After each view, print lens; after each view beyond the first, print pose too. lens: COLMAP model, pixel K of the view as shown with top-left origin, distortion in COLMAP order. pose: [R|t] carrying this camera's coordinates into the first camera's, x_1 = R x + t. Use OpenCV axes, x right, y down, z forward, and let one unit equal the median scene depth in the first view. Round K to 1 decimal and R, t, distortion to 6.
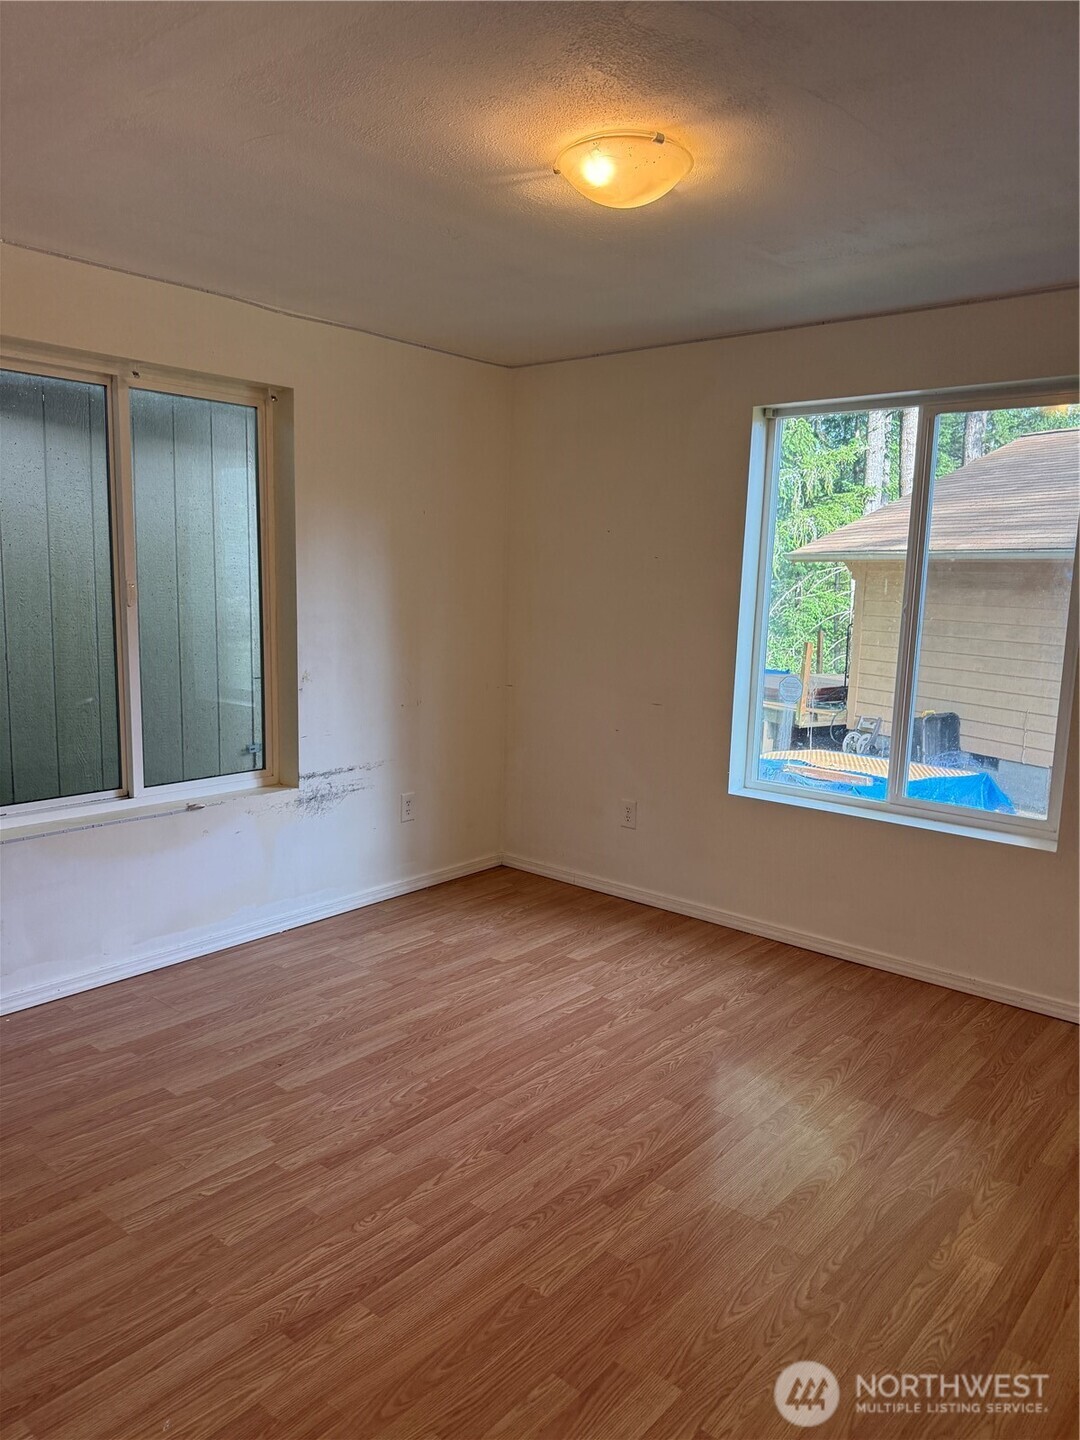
lens RADIAL K [[1024.8, 0, 542.2], [0, 1024.8, 716.5], [0, 0, 1]] dist [0.032584, -0.032103]
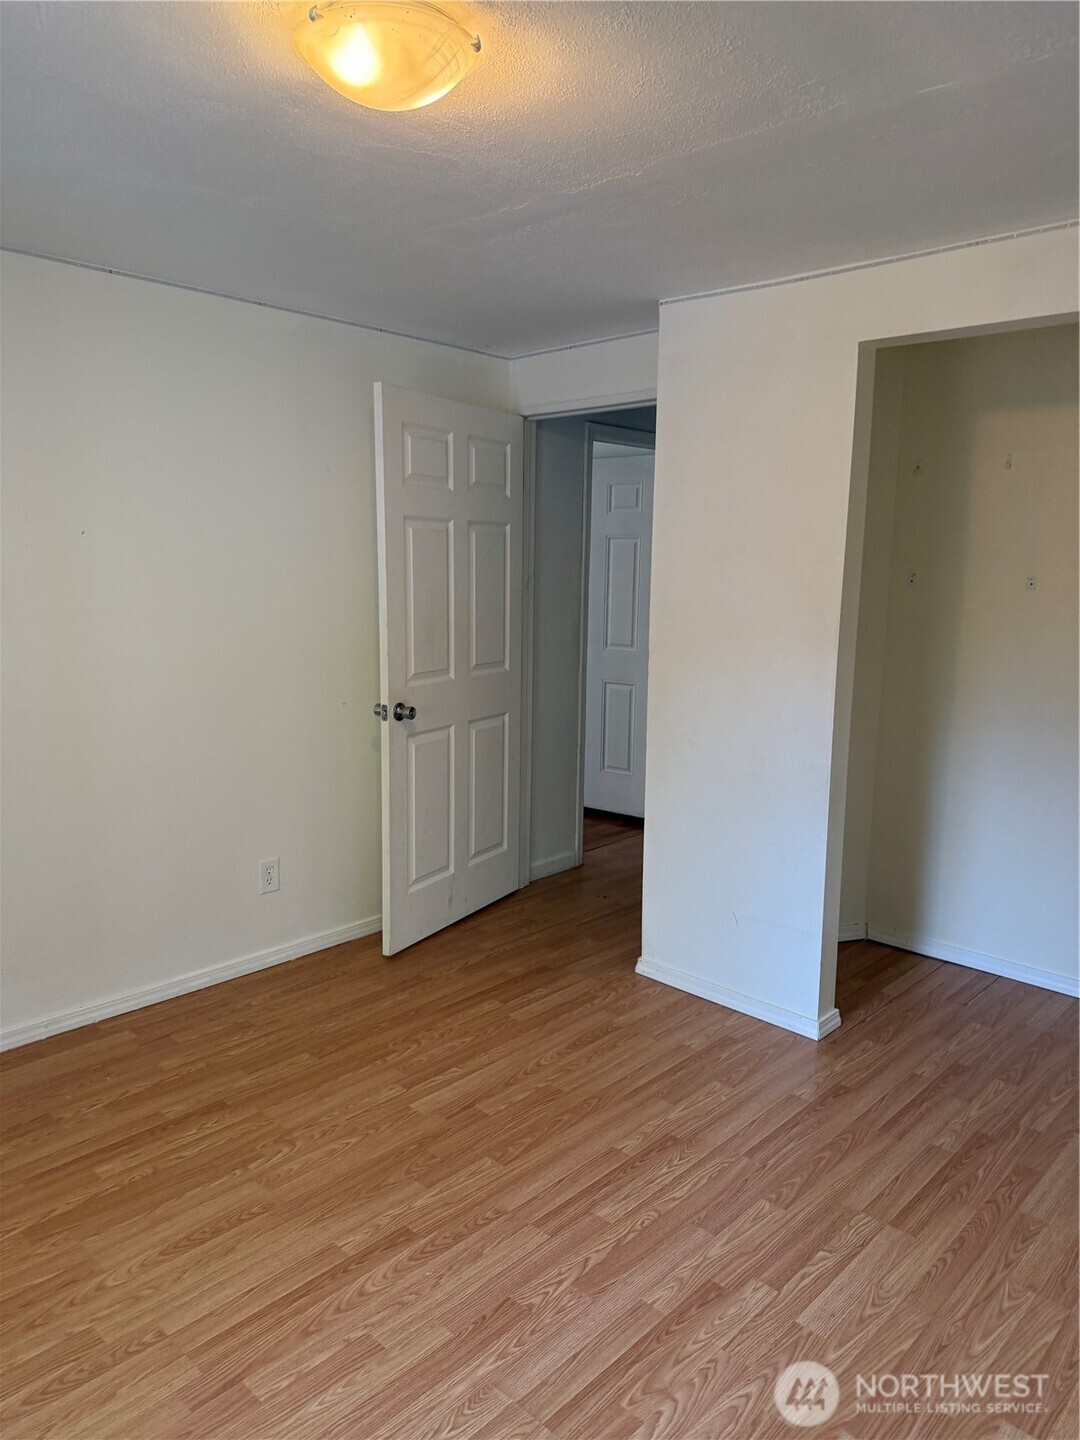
lens RADIAL K [[1024.8, 0, 542.2], [0, 1024.8, 716.5], [0, 0, 1]] dist [0.032584, -0.032103]
pose [[-0.998058, -0.044821, 0.043248, -0.084950], [-0.030071, 0.954839, 0.295598, -0.297869], [-0.054544, 0.293724, -0.954333, 1.833334]]
